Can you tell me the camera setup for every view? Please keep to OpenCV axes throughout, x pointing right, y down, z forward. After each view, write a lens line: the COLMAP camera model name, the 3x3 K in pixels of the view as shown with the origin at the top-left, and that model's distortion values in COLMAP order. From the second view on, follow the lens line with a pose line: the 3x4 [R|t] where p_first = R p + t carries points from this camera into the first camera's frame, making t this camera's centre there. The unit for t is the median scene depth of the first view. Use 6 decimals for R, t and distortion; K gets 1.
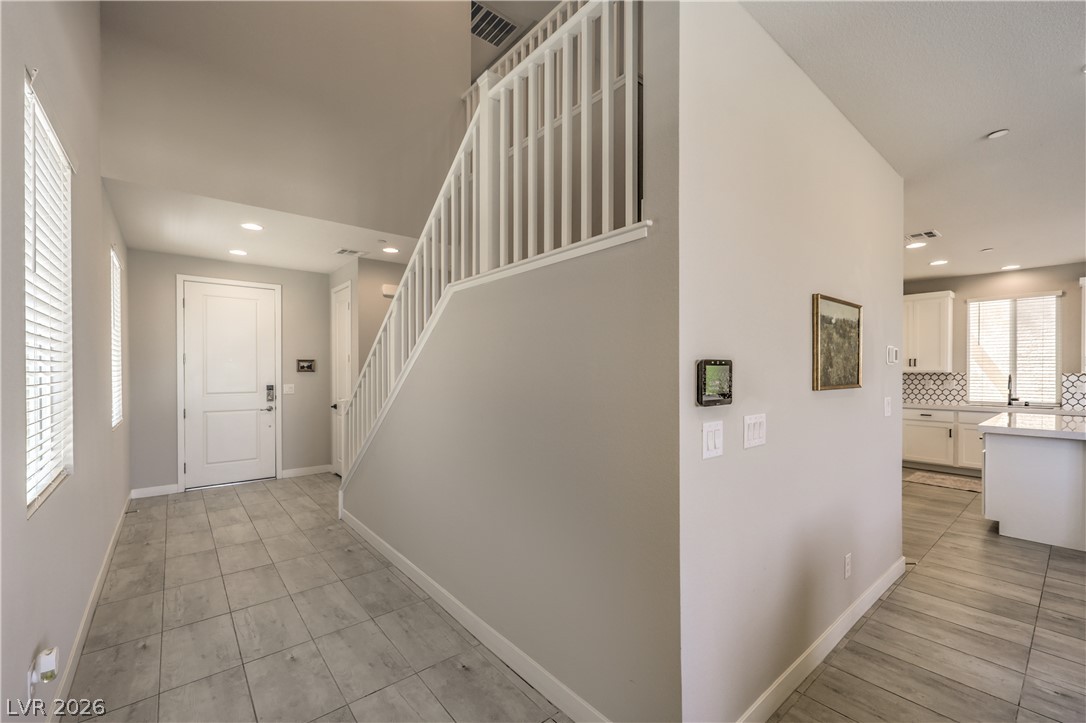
lens RADIAL K [[446.0, 0, 532.7], [0, 446.0, 376.5], [0, 0, 1]] dist [-0.001145, 0.000568]
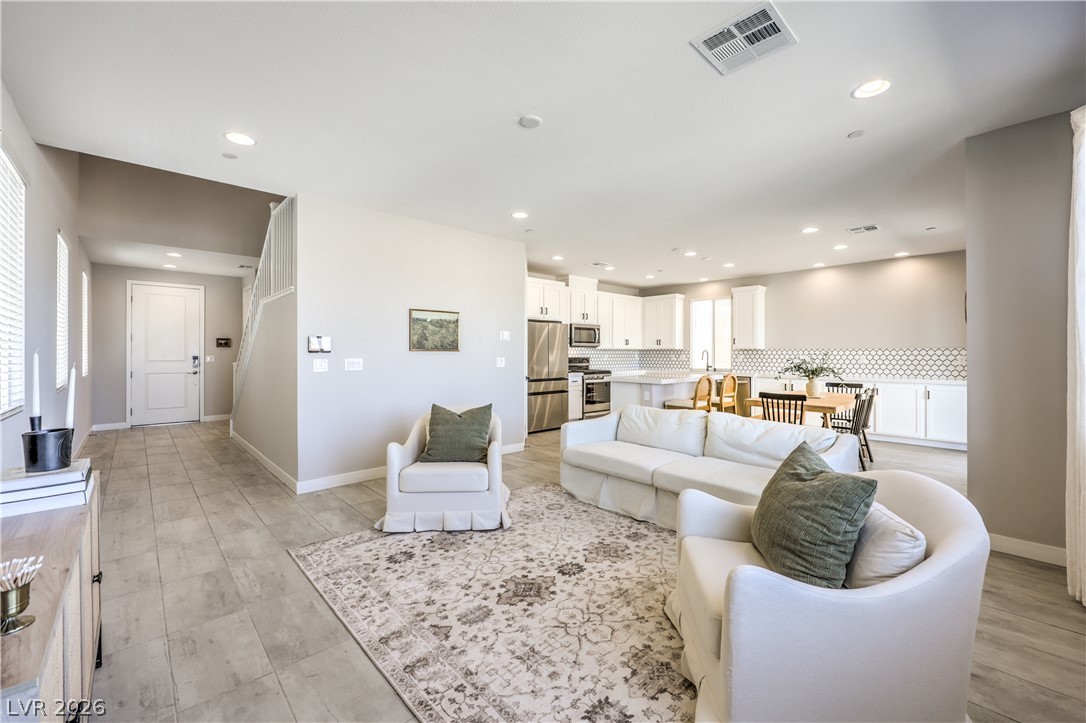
lens RADIAL K [[446.0, 0, 538.0], [0, 446.0, 356.0], [0, 0, 1]] dist [-0.001145, 0.000568]
pose [[0.998381, 0.002131, 0.056841, 0.436999], [-0.001730, 0.999973, -0.007104, 0.028109], [-0.056855, 0.006994, 0.998358, -0.501225]]
